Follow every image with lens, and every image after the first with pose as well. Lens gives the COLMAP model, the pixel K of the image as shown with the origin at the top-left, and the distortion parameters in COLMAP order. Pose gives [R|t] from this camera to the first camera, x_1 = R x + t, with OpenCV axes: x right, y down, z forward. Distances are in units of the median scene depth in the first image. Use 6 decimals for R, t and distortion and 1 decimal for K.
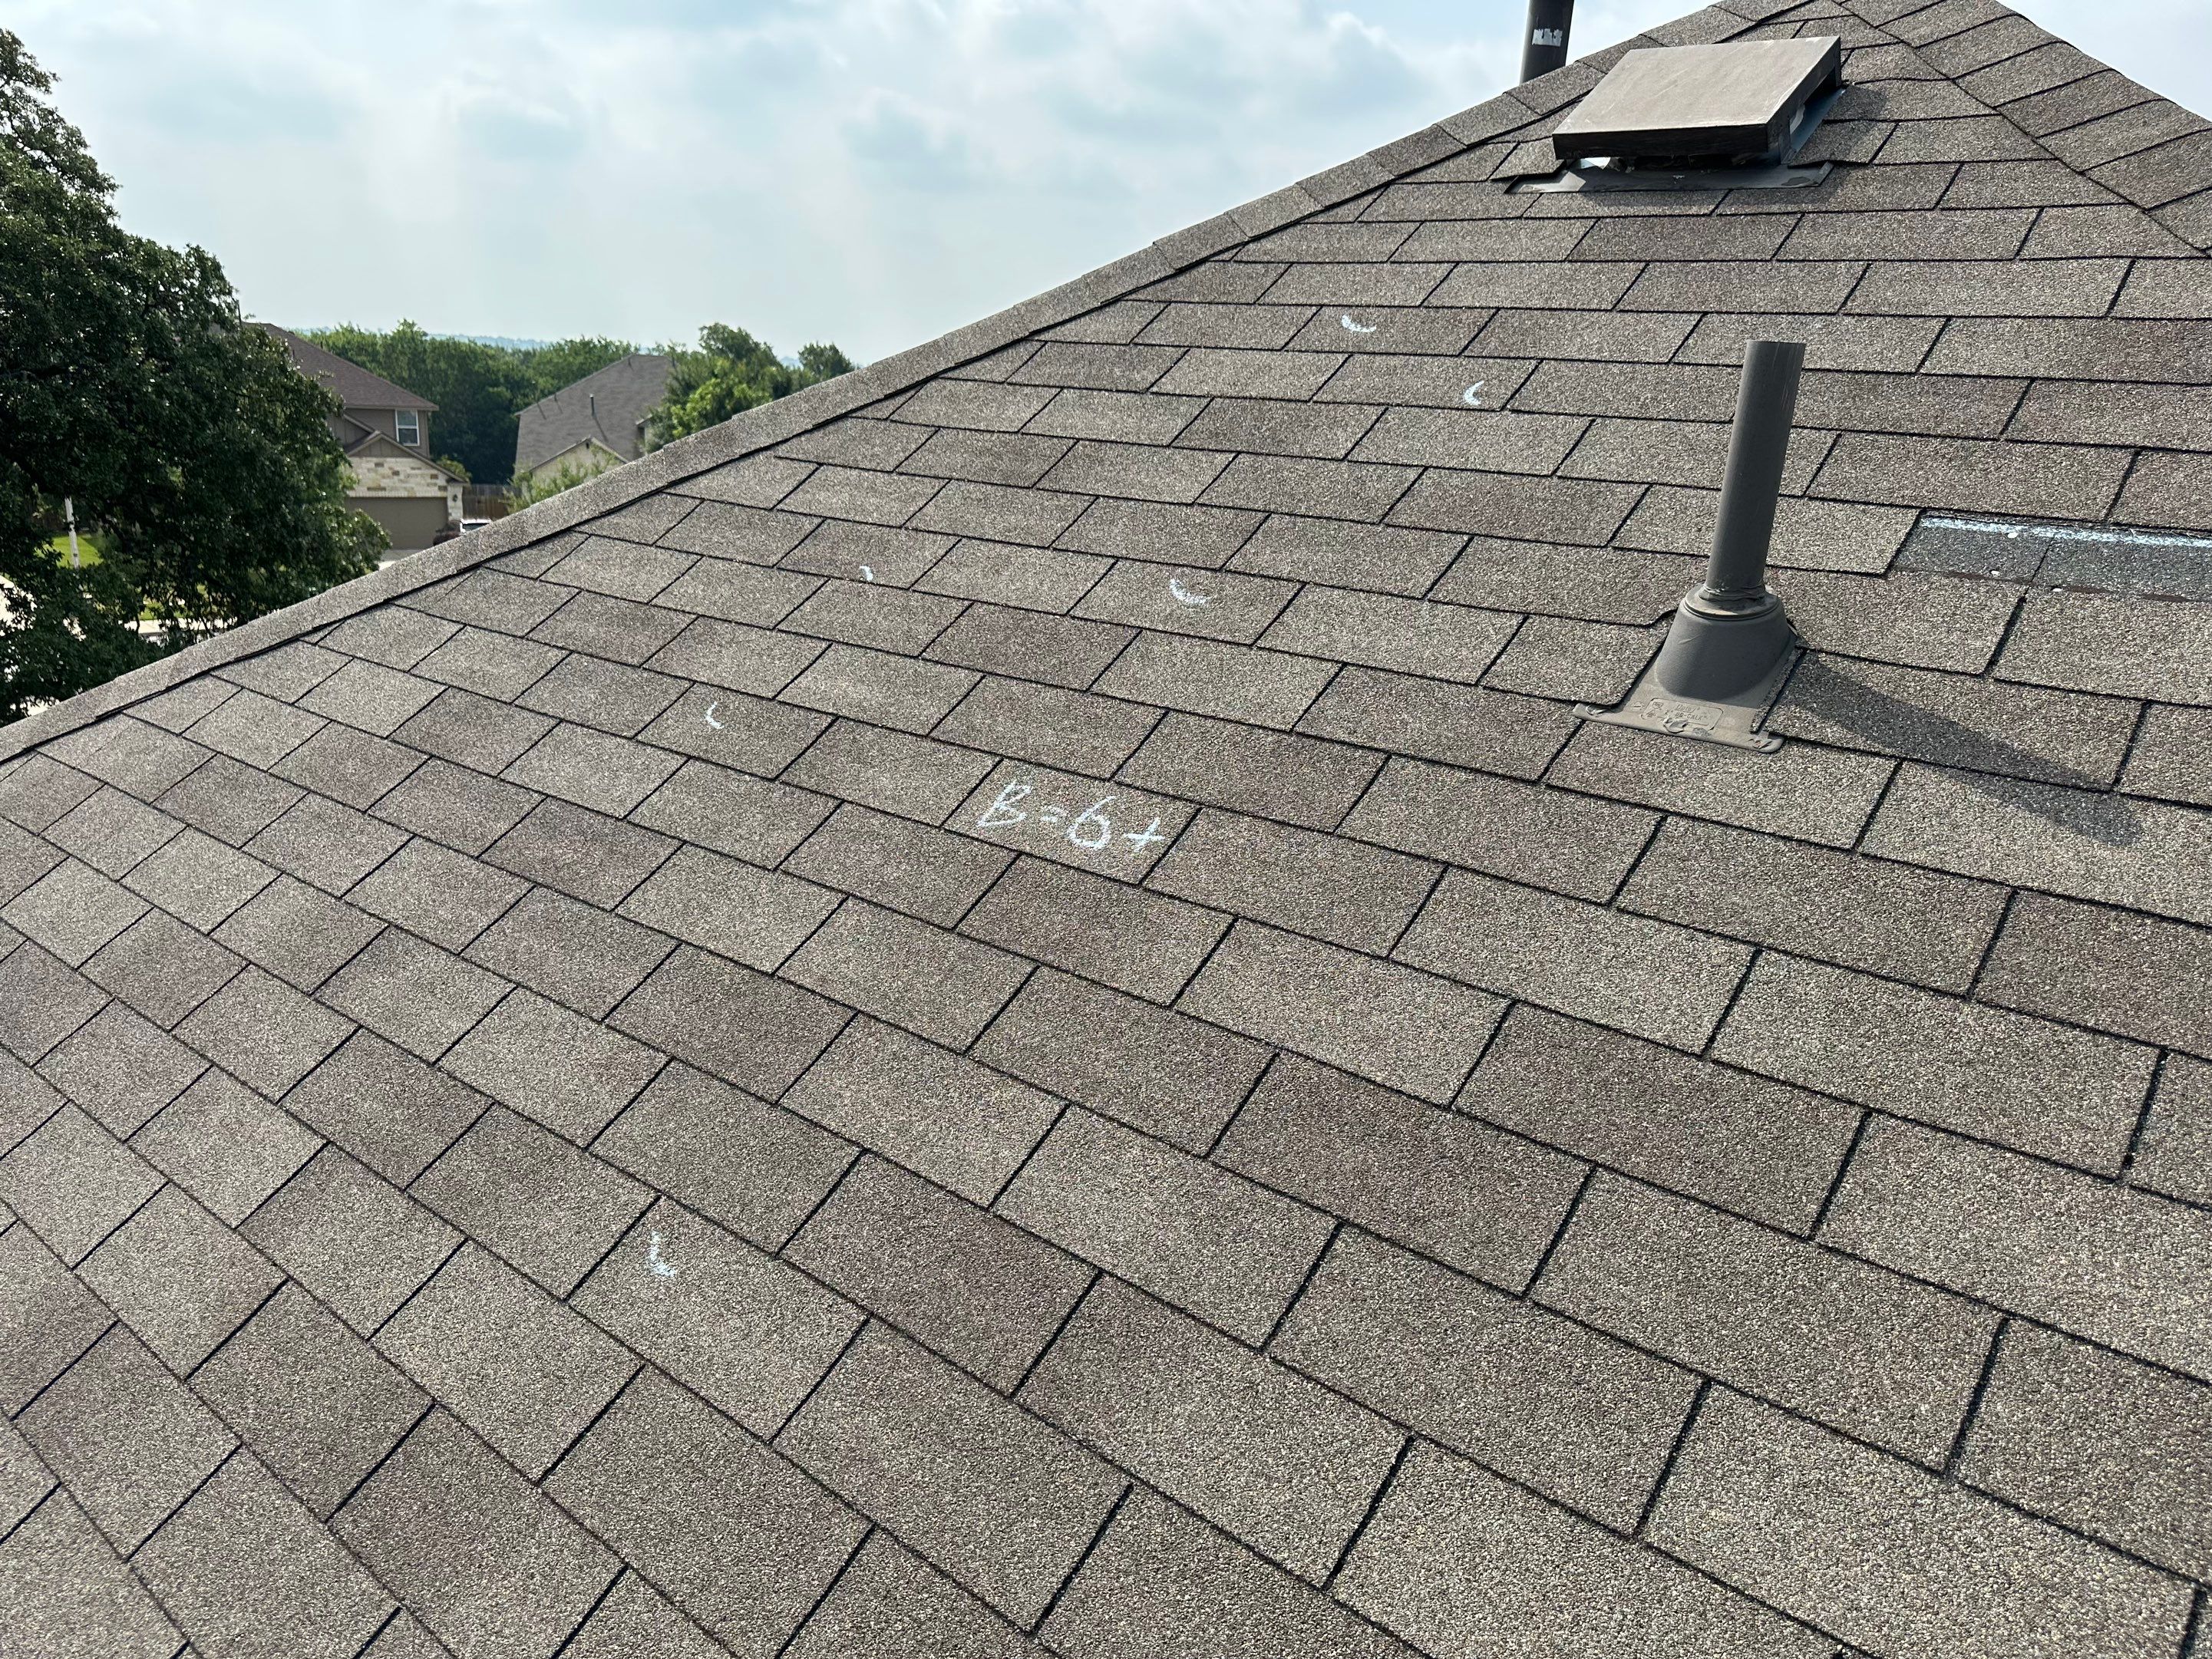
lens RADIAL K [[1536.6, 0, 1117.5], [0, 1536.6, 825.9], [0, 0, 1]] dist [0.014794, -0.020647]
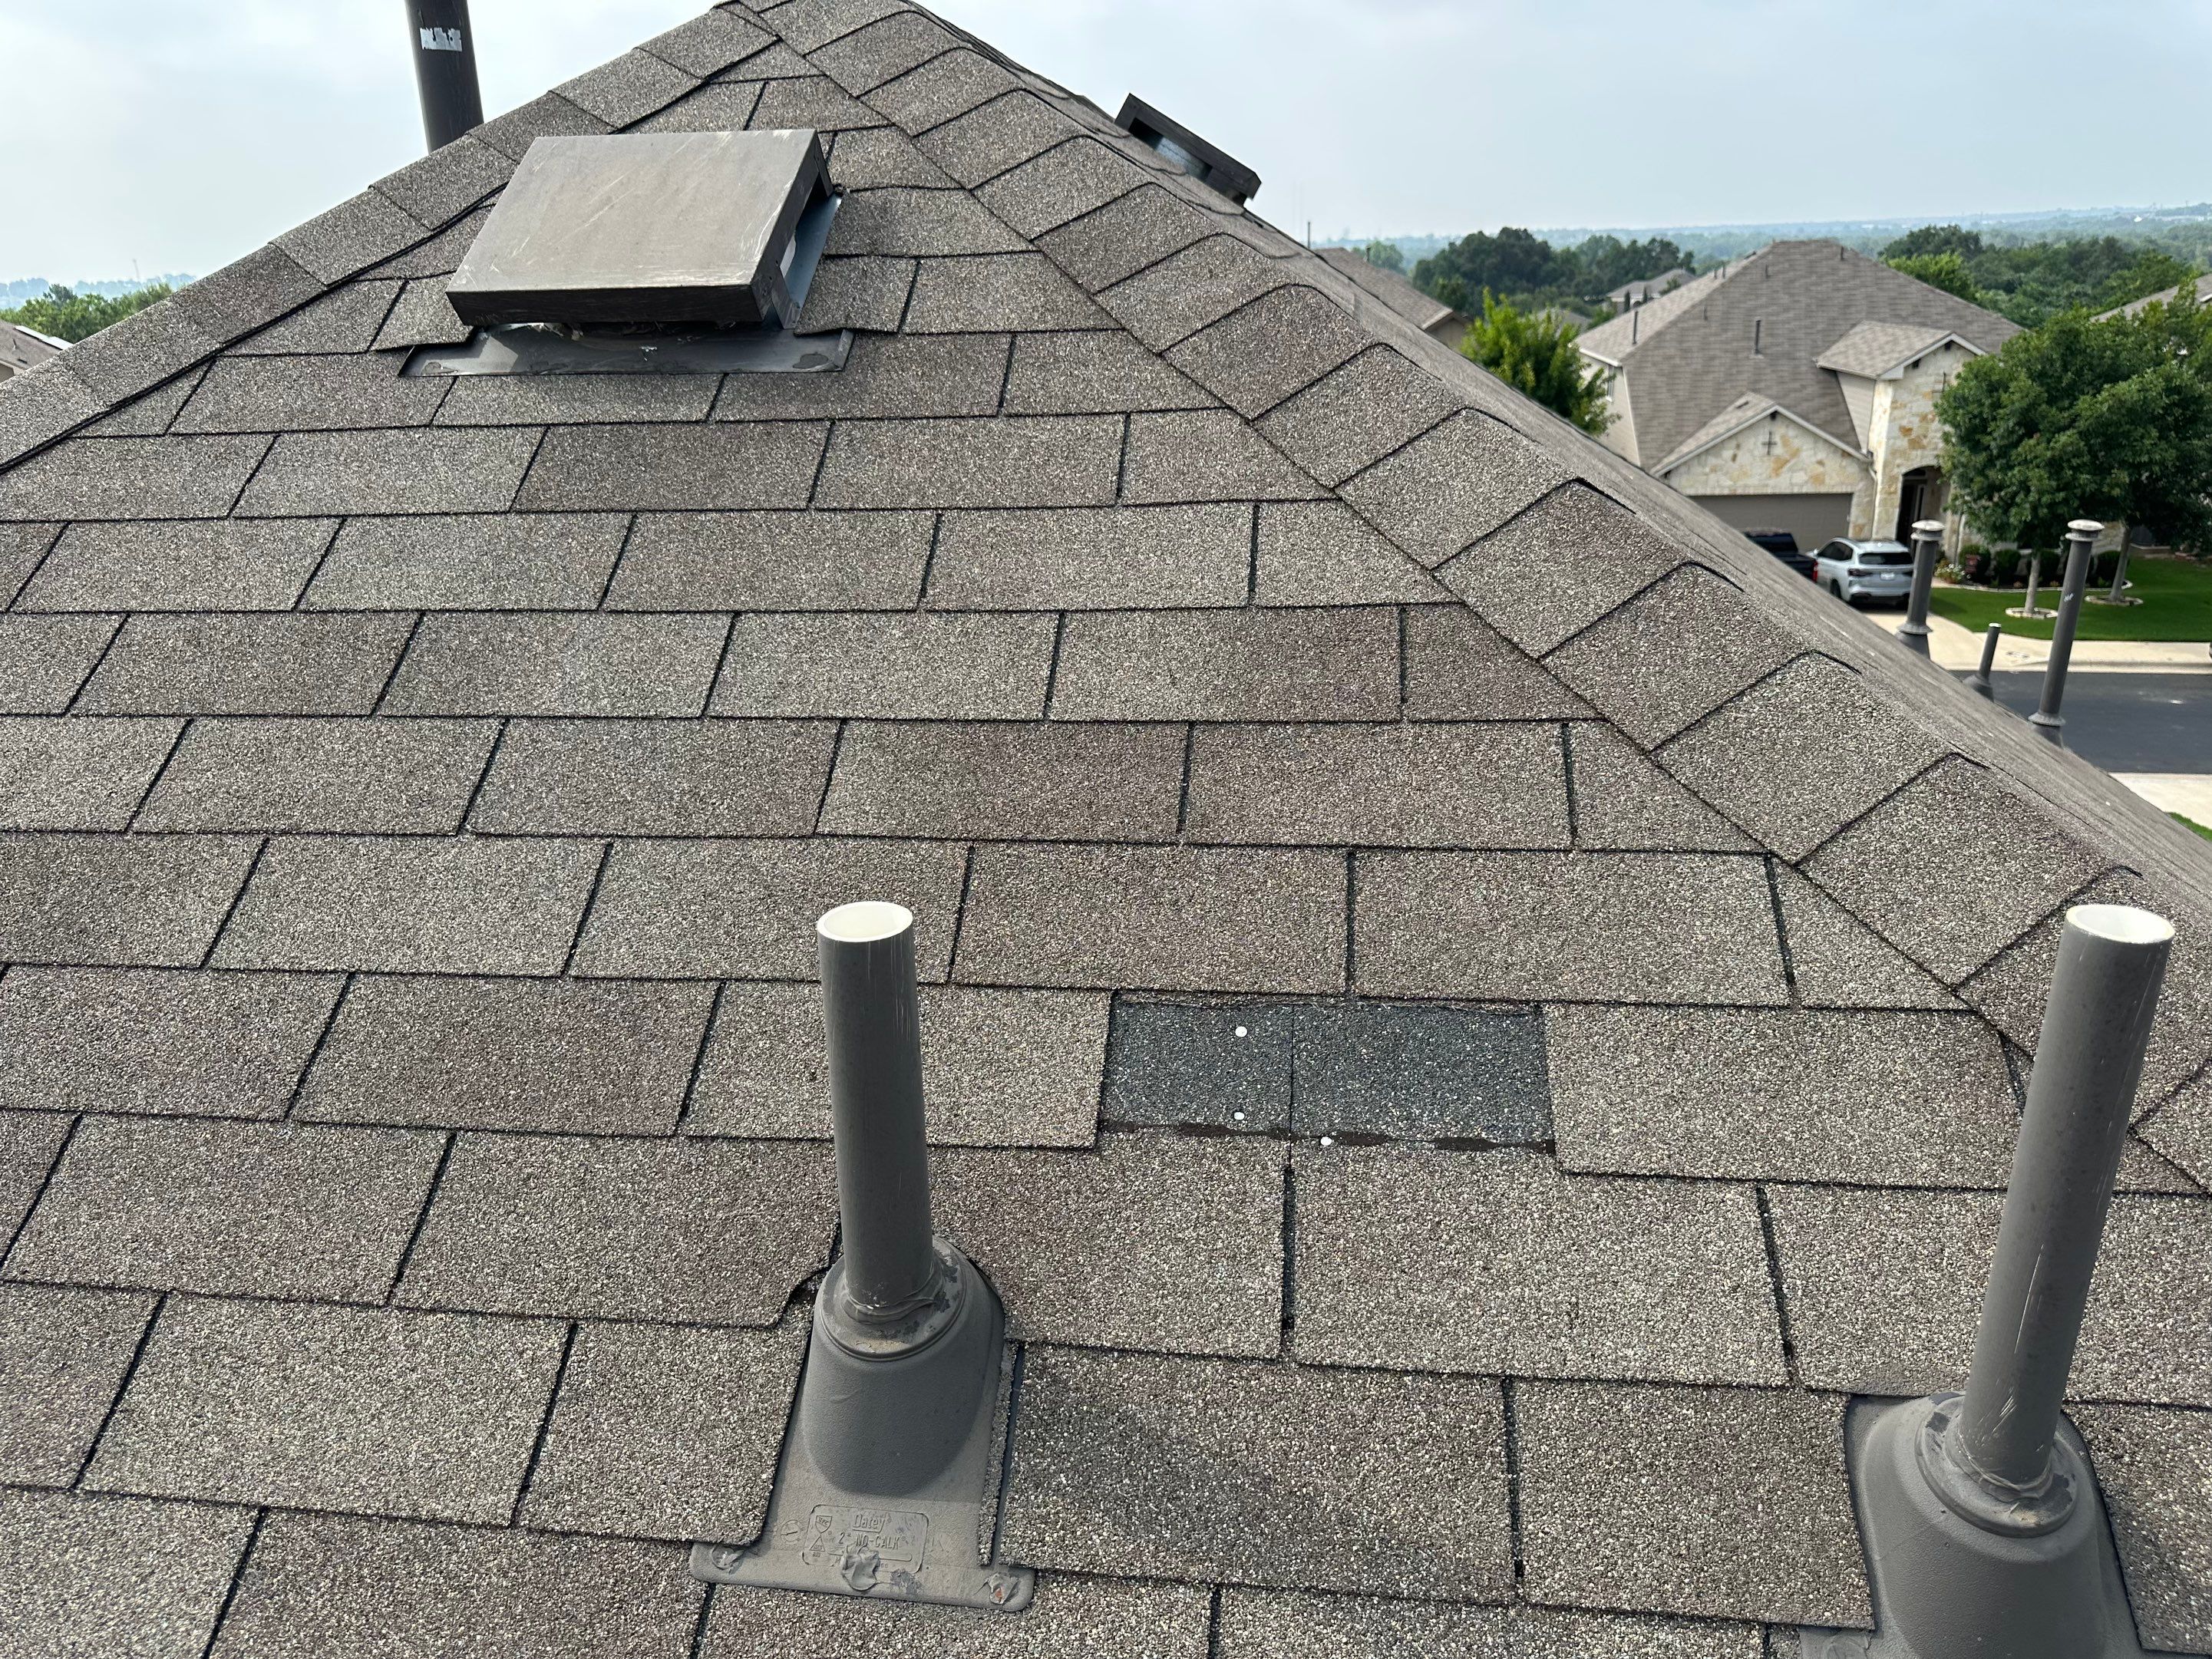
lens RADIAL K [[1536.6, 0, 1116.8], [0, 1536.6, 832.3], [0, 0, 1]] dist [0.014794, -0.020647]
pose [[0.842979, -0.262548, 0.469526, 0.170053], [0.225996, 0.964896, 0.133799, -0.274709], [-0.488172, -0.006679, 0.872722, 0.310425]]
